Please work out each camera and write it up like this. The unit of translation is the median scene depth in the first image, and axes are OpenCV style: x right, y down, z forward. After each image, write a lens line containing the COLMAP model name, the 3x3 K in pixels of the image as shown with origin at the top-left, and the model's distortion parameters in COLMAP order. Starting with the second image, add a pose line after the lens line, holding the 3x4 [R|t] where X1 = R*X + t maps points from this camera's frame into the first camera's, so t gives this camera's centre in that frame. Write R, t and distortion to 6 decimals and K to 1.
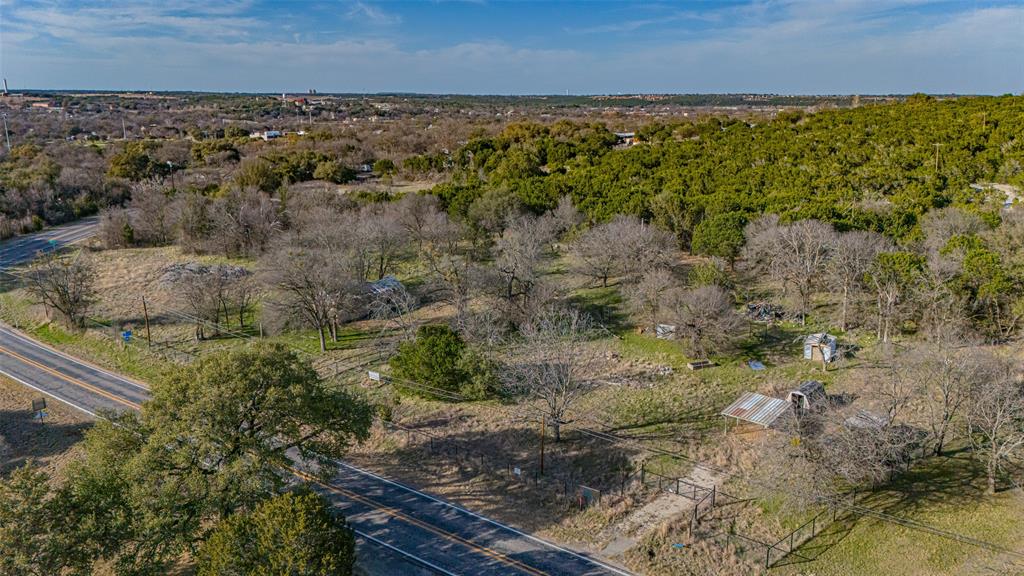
lens RADIAL K [[749.1, 0, 512.0], [0, 749.1, 288.0], [0, 0, 1]] dist [0.070897, -0.070276]
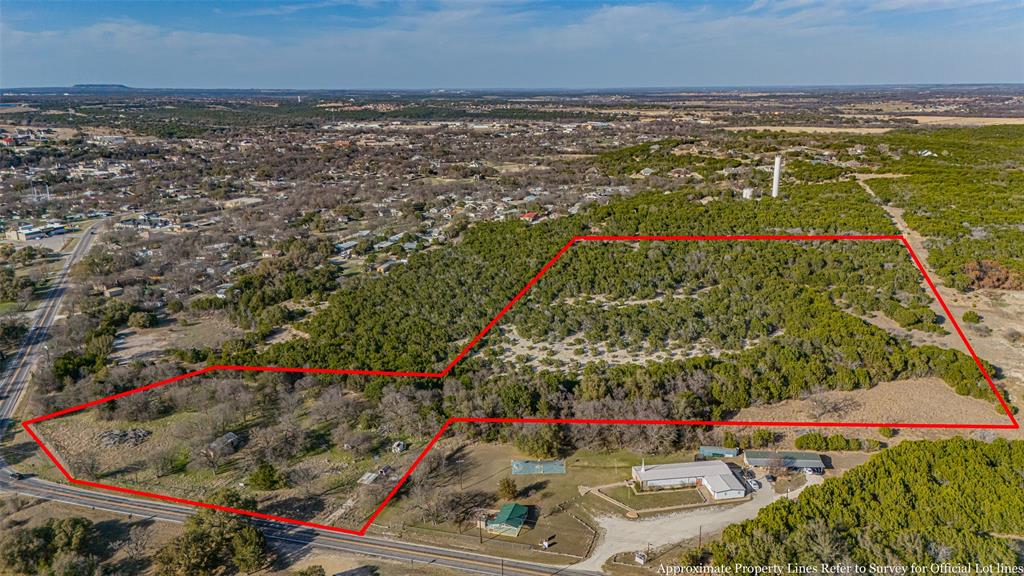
lens RADIAL K [[749.1, 0, 512.0], [0, 749.1, 288.0], [0, 0, 1]] dist [0.070897, -0.070276]
pose [[0.944195, -0.088403, 0.317303, -0.065238], [0.083891, 0.996085, 0.027885, -0.686771], [-0.318526, 0.000290, 0.947914, -2.278844]]
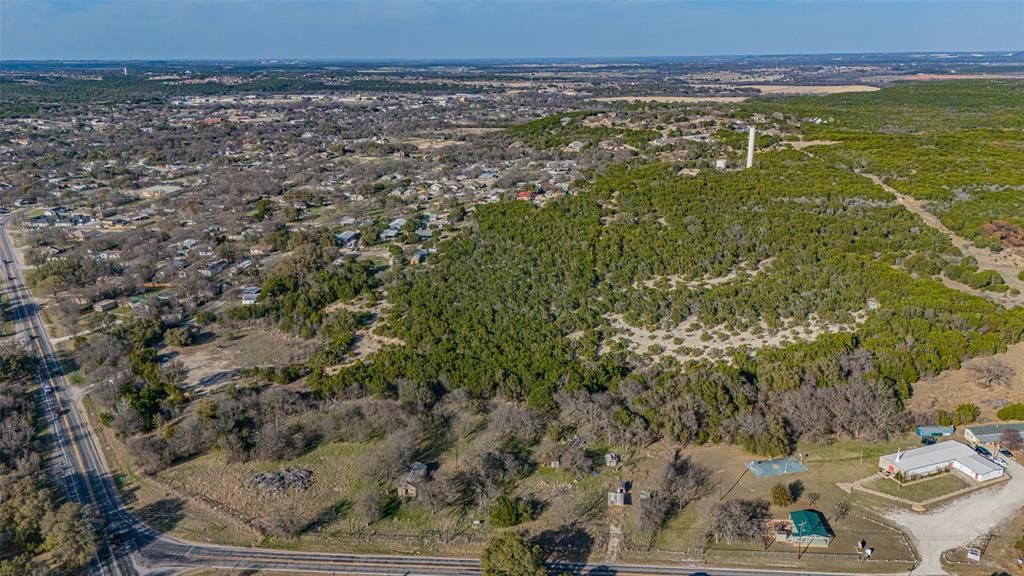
lens RADIAL K [[749.1, 0, 512.0], [0, 749.1, 288.0], [0, 0, 1]] dist [0.070897, -0.070276]
pose [[0.855011, -0.157821, 0.494013, -1.327605], [0.133218, 0.987444, 0.084891, -0.941647], [-0.501208, -0.006771, 0.865301, -1.362903]]
